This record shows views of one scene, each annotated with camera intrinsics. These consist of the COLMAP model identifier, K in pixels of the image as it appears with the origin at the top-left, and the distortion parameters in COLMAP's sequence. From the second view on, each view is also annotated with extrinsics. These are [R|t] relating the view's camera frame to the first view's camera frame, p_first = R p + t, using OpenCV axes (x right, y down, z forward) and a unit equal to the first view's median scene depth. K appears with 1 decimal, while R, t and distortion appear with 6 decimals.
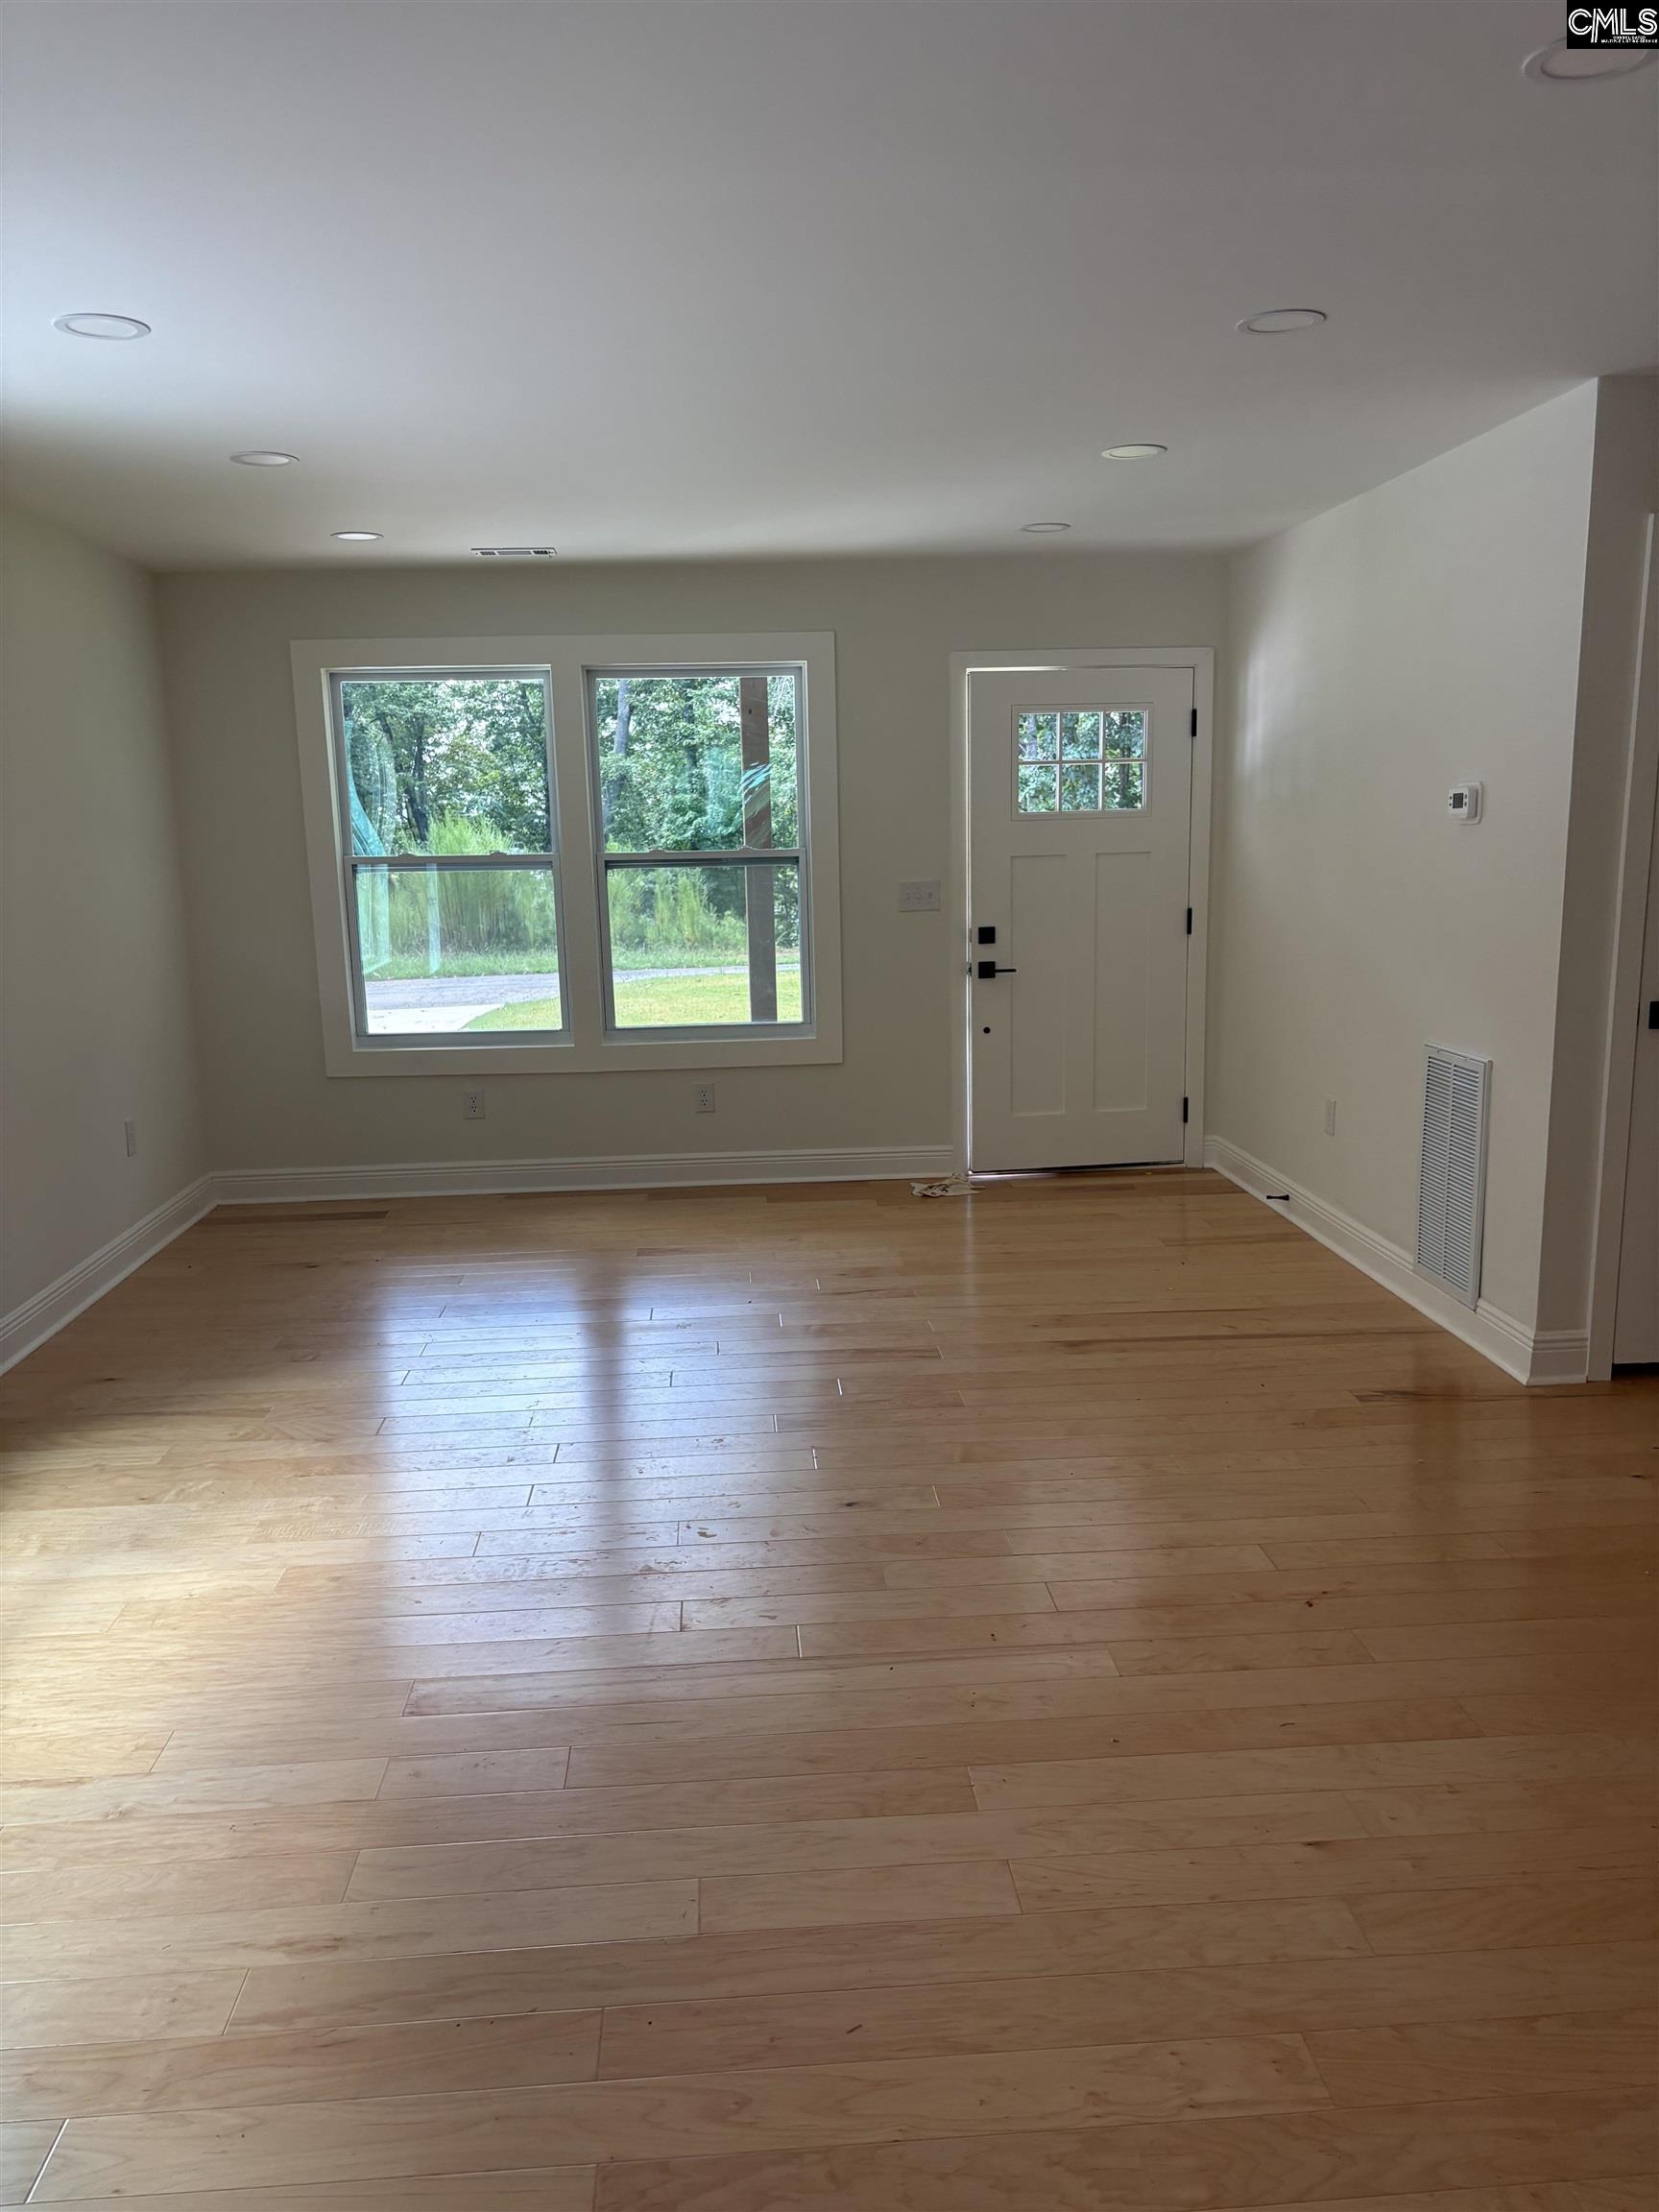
lens RADIAL K [[1692.0, 0, 831.1], [0, 1692.0, 1112.1], [0, 0, 1]] dist [0.047168, 0.001060]
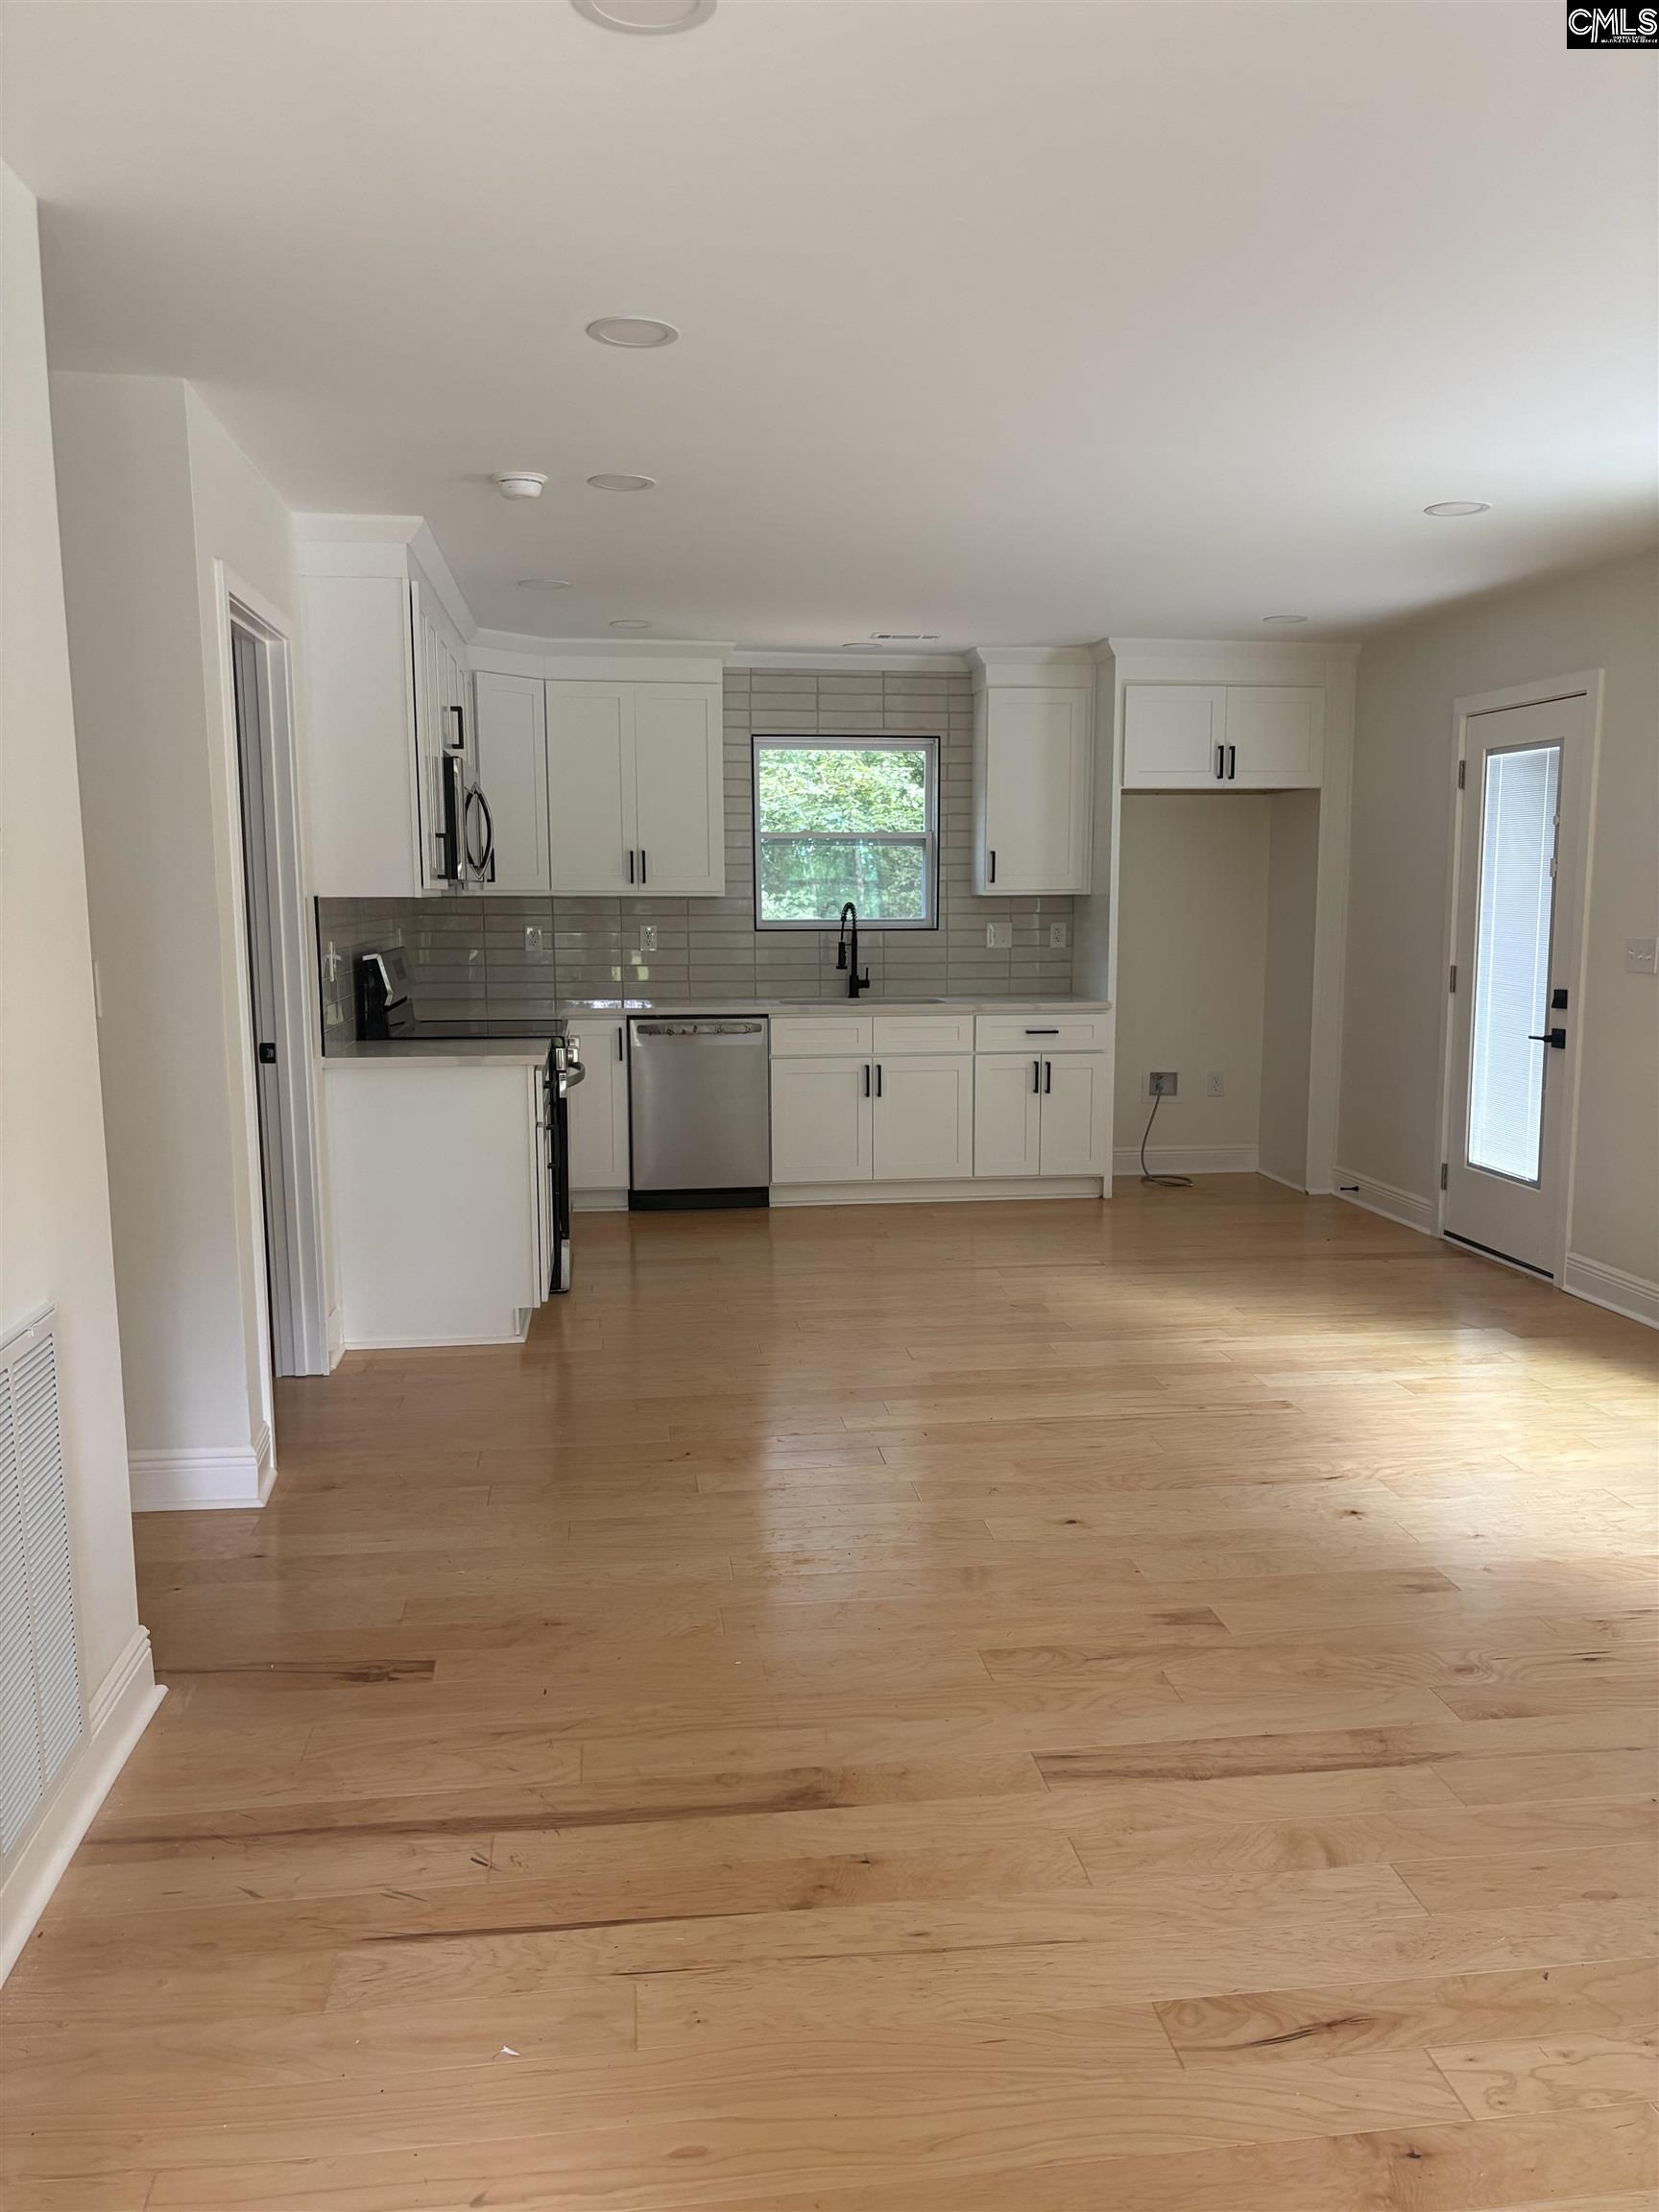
lens RADIAL K [[1692.0, 0, 828.7], [0, 1692.0, 1108.4], [0, 0, 1]] dist [0.047168, 0.001060]
pose [[-0.998159, 0.025823, -0.054877, 0.165504], [0.008053, 0.953244, 0.302094, -0.253397], [0.060112, 0.301096, -0.951697, 1.516756]]
